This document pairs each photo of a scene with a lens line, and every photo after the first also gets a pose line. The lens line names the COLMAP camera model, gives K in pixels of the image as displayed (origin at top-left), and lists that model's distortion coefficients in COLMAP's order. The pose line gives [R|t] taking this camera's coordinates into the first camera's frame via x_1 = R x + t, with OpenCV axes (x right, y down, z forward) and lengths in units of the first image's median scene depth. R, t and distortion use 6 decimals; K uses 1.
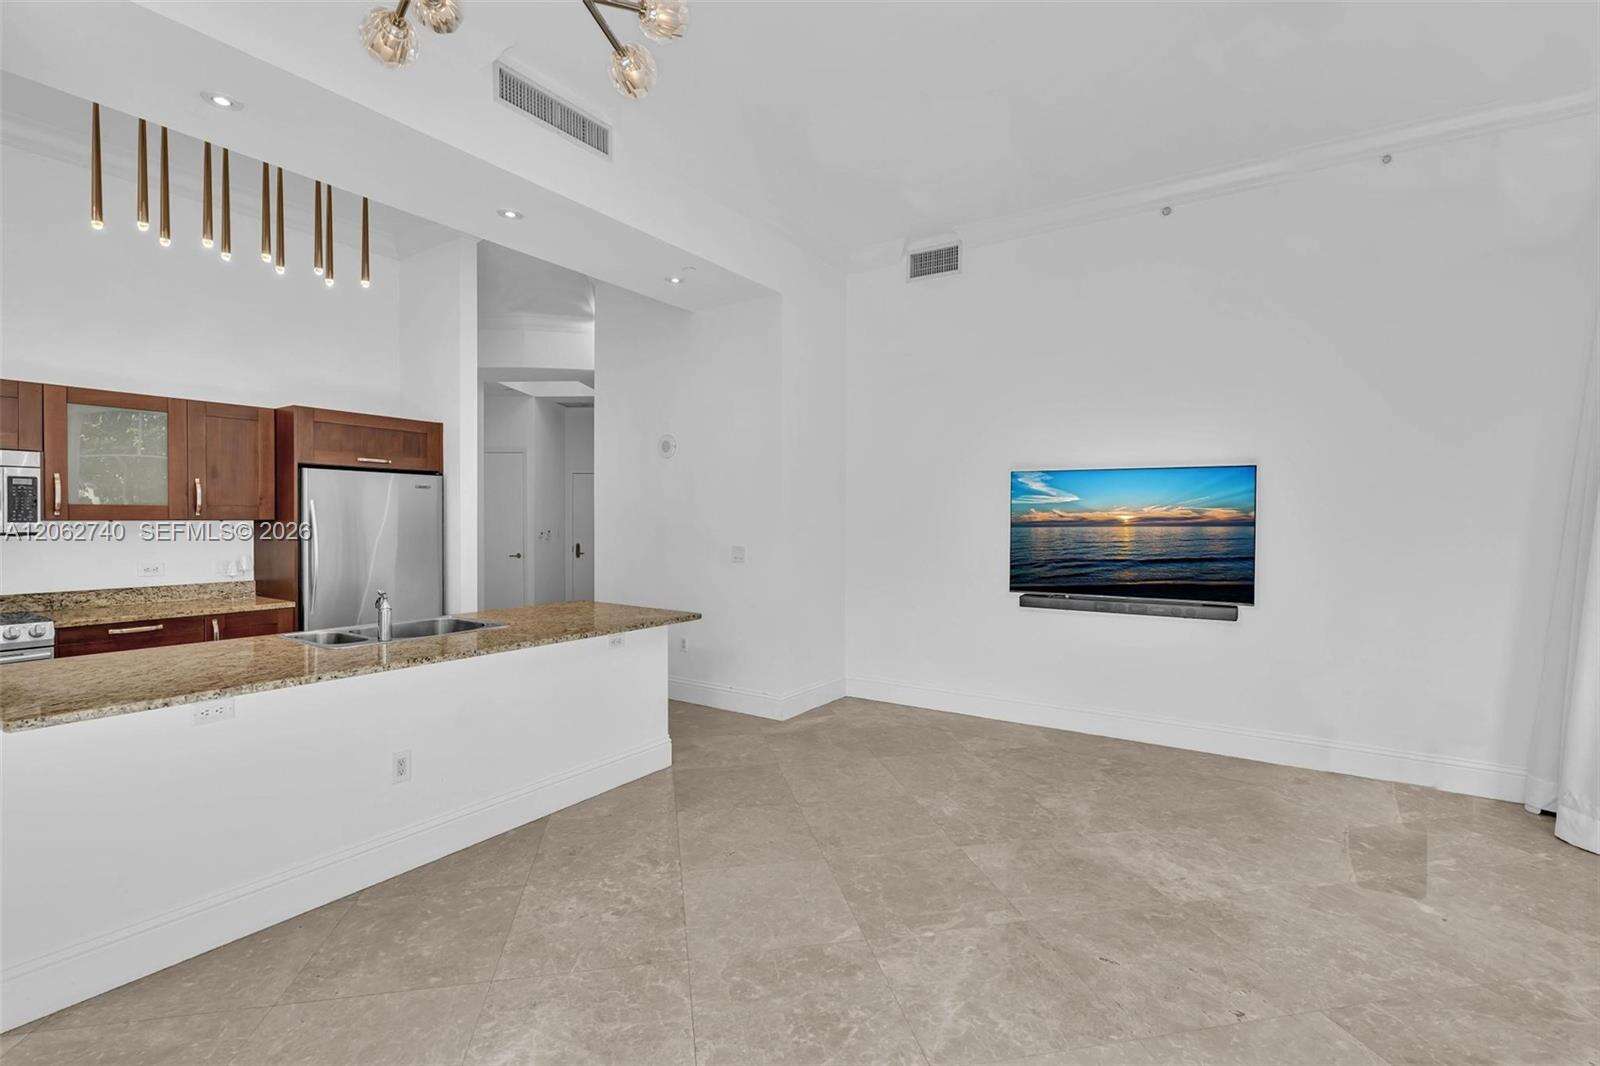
lens RADIAL K [[725.1, 0, 802.1], [0, 725.1, 522.2], [0, 0, 1]] dist [-0.001404, 0.000249]
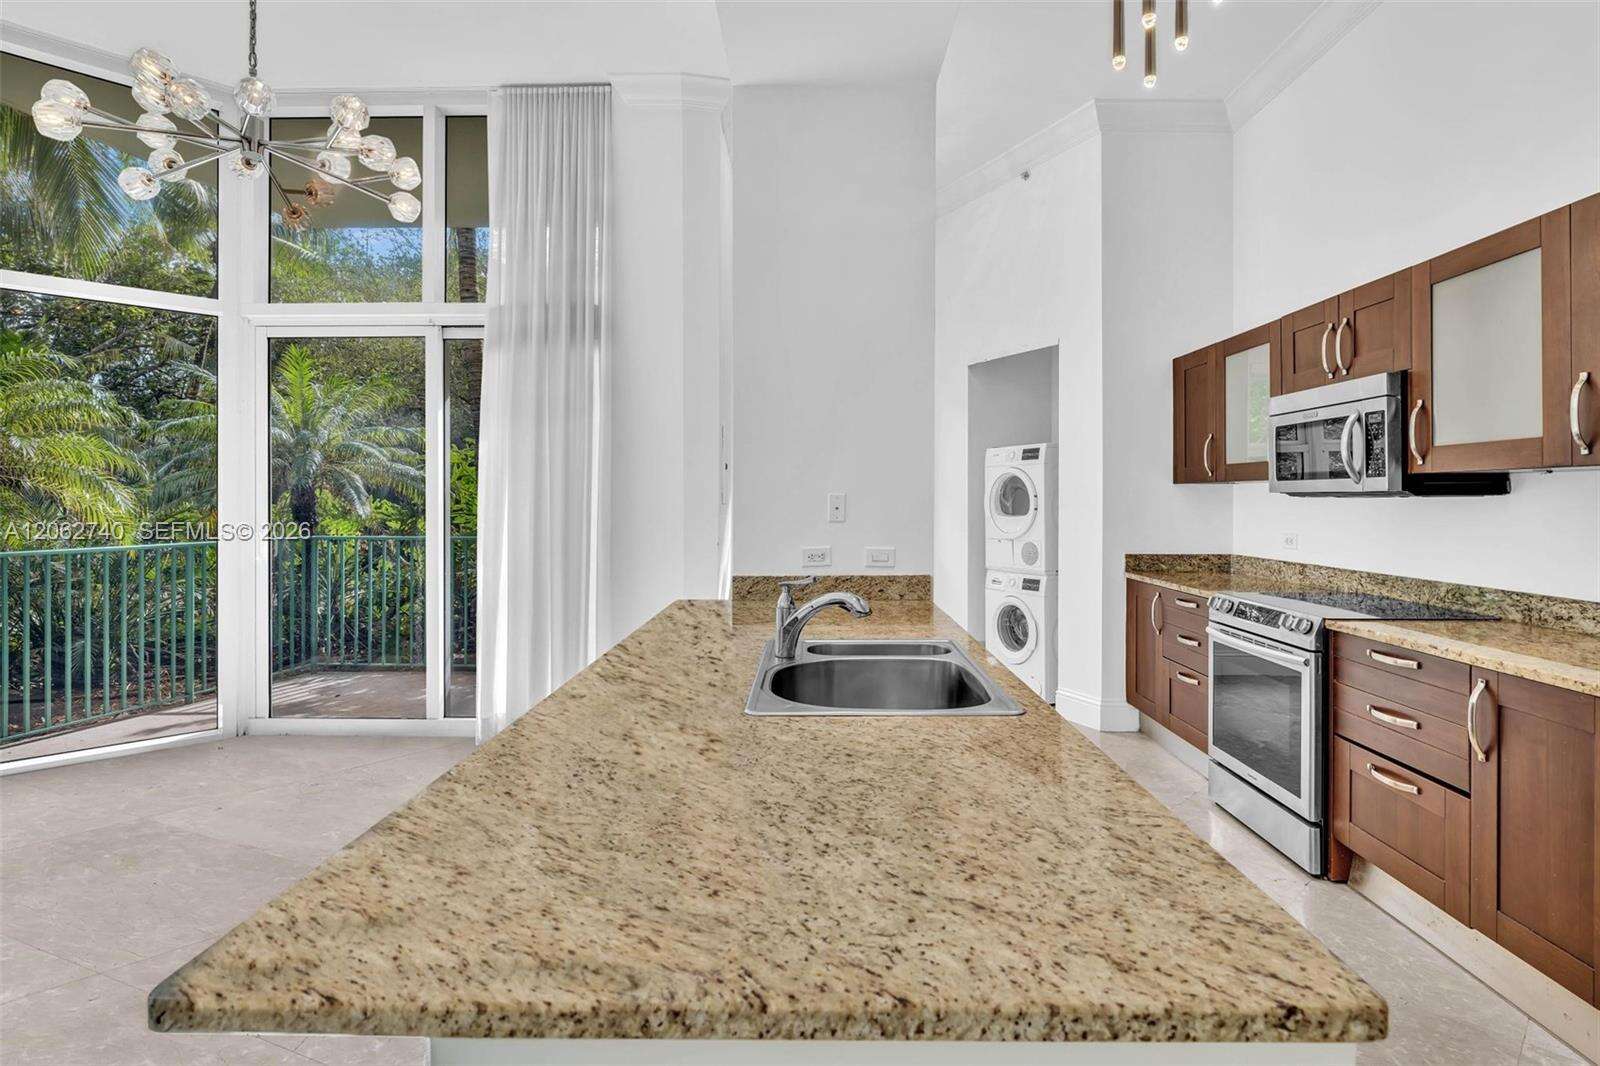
lens RADIAL K [[824.5, 0, 802.0], [0, 824.5, 497.7], [0, 0, 1]] dist [-0.001995, 0.000193]
pose [[-0.841258, -0.006454, -0.540596, -0.154419], [-0.008564, 0.999962, 0.001389, 0.020721], [0.540567, 0.005799, -0.841281, 1.171630]]
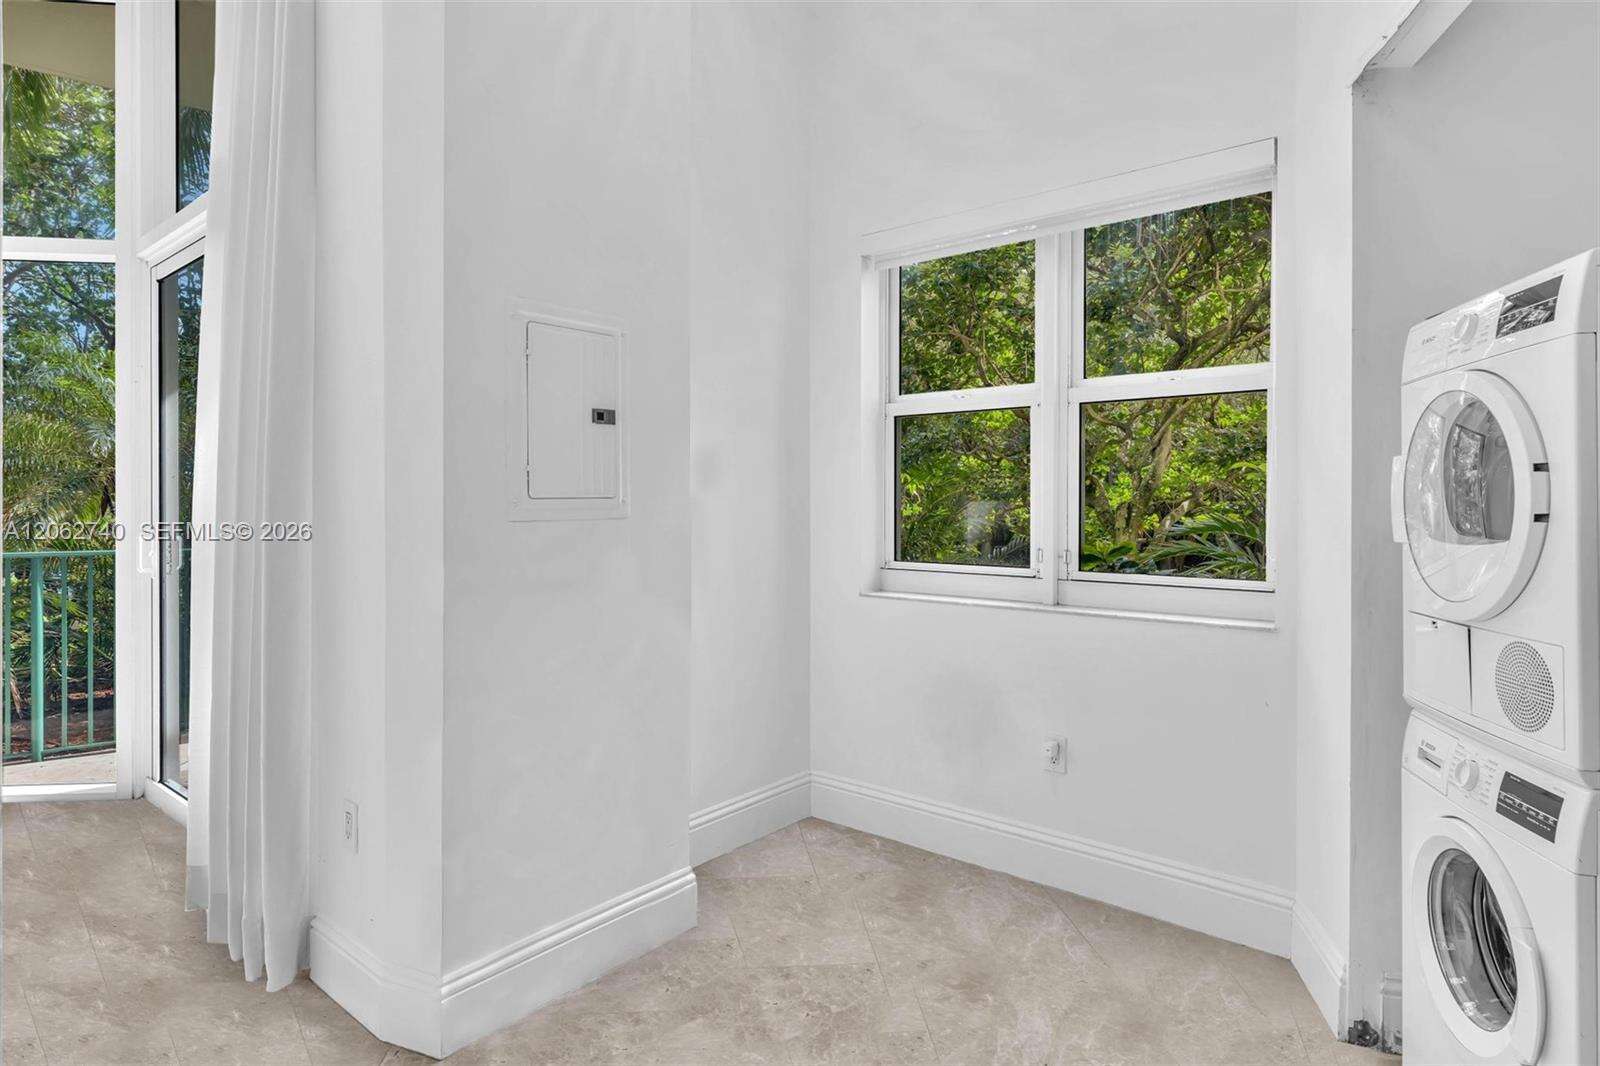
lens RADIAL K [[863.1, 0, 800.7], [0, 863.1, 508.4], [0, 0, 1]] dist [-0.003396, -0.001312]
pose [[-0.994515, -0.005203, 0.104466, -0.872442], [-0.003907, 0.999913, 0.012613, 0.029512], [-0.104523, 0.012136, -0.994448, 0.676888]]
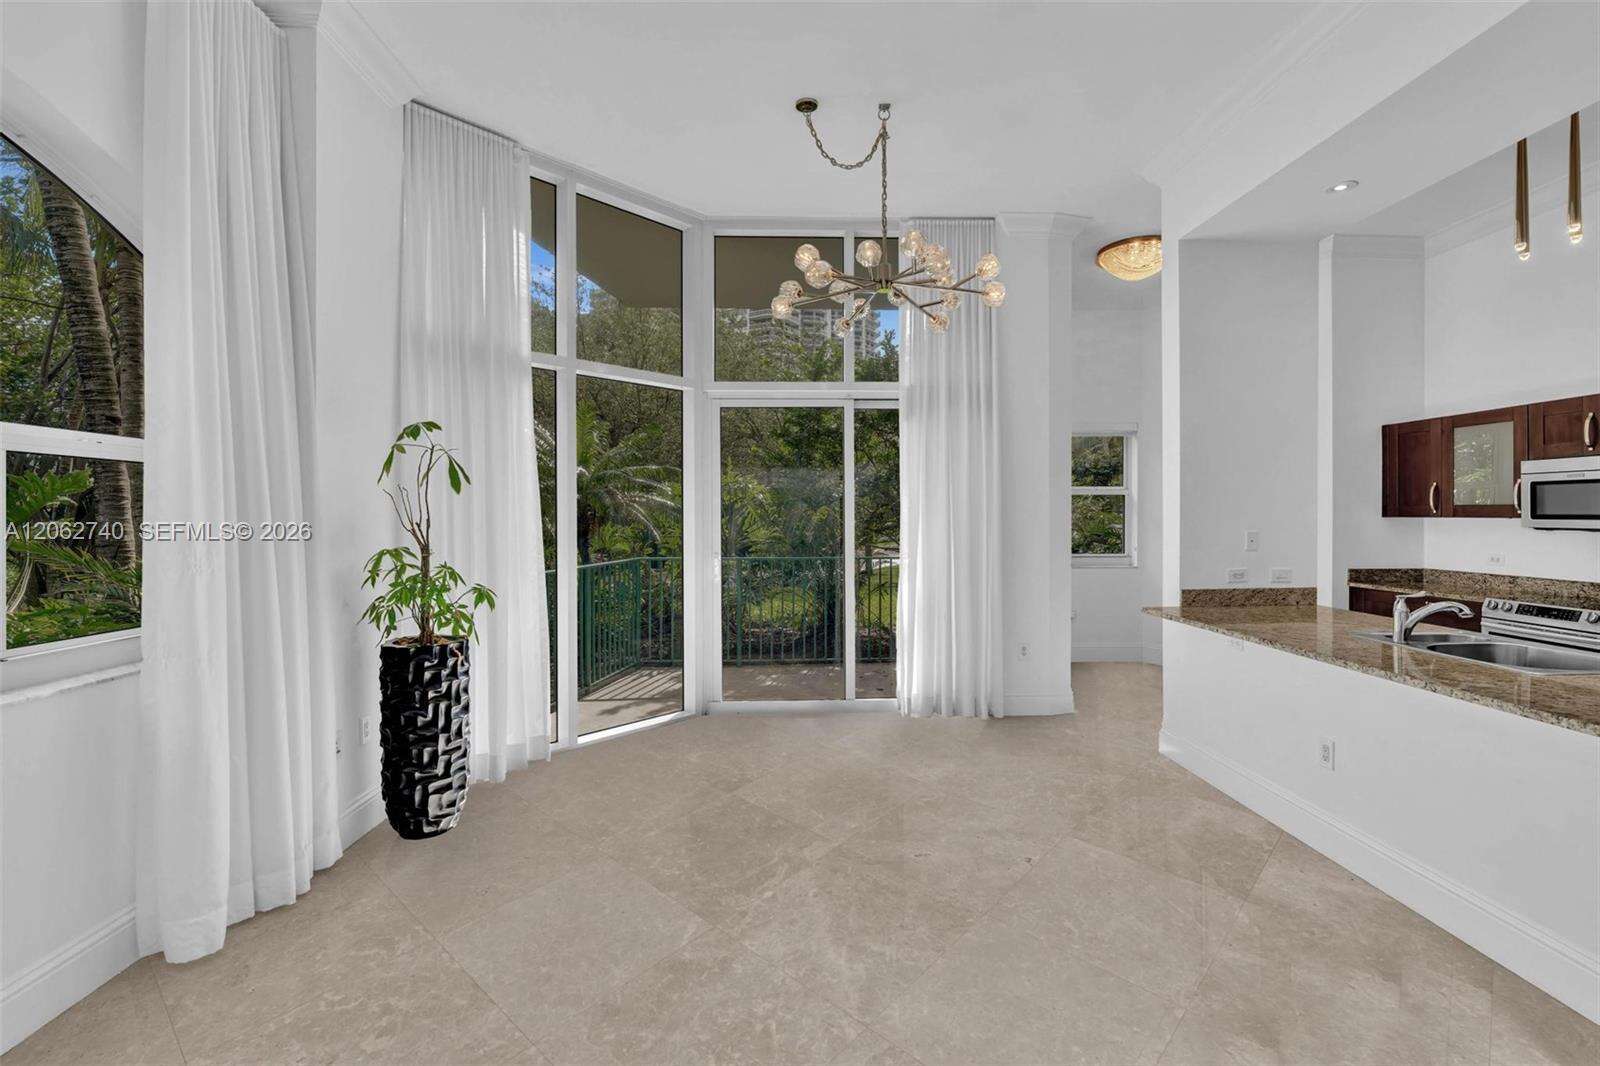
lens RADIAL K [[725.1, 0, 802.1], [0, 725.1, 522.2], [0, 0, 1]] dist [-0.001404, 0.000249]
pose [[-0.811235, 0.003988, -0.584707, 0.461961], [-0.004504, 0.999904, 0.013068, -0.004060], [0.584704, 0.013235, -0.811139, 0.965328]]
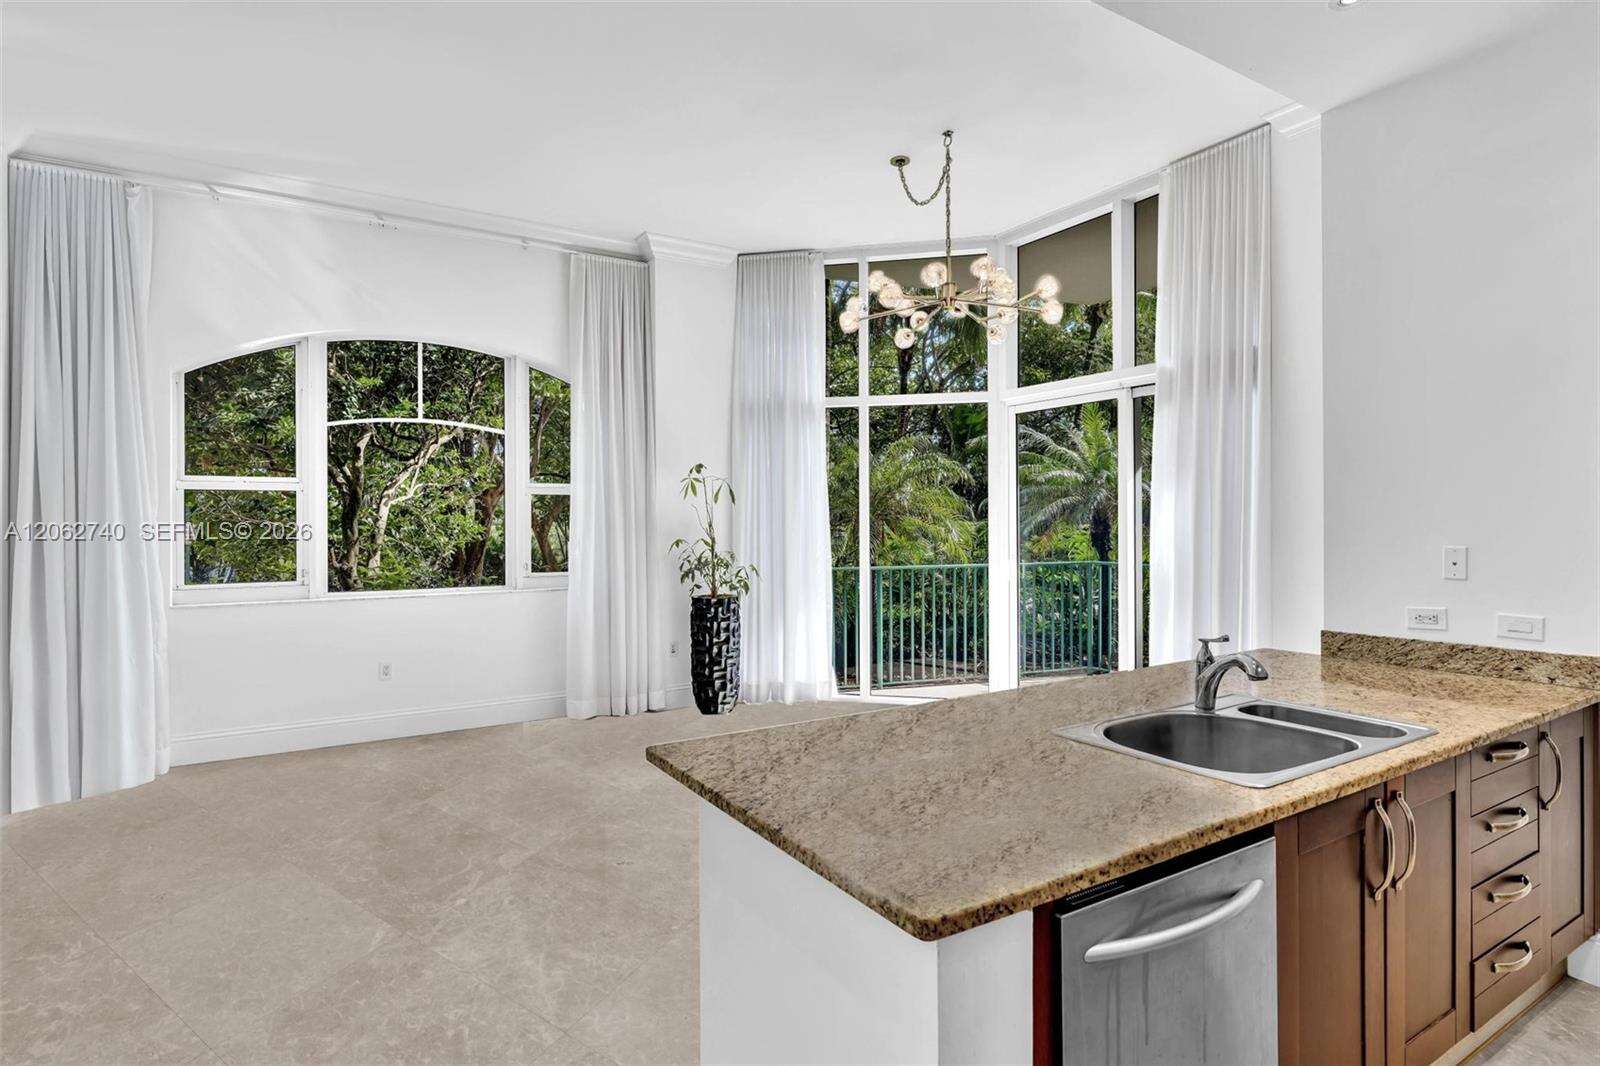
lens RADIAL K [[827.1, 0, 802.8], [0, 827.1, 518.4], [0, 0, 1]] dist [-0.001708, 0.000440]
pose [[-0.909419, -0.000056, 0.415882, -0.408762], [0.003636, 0.999961, 0.008085, -0.012145], [-0.415866, 0.008865, -0.909383, 1.352479]]
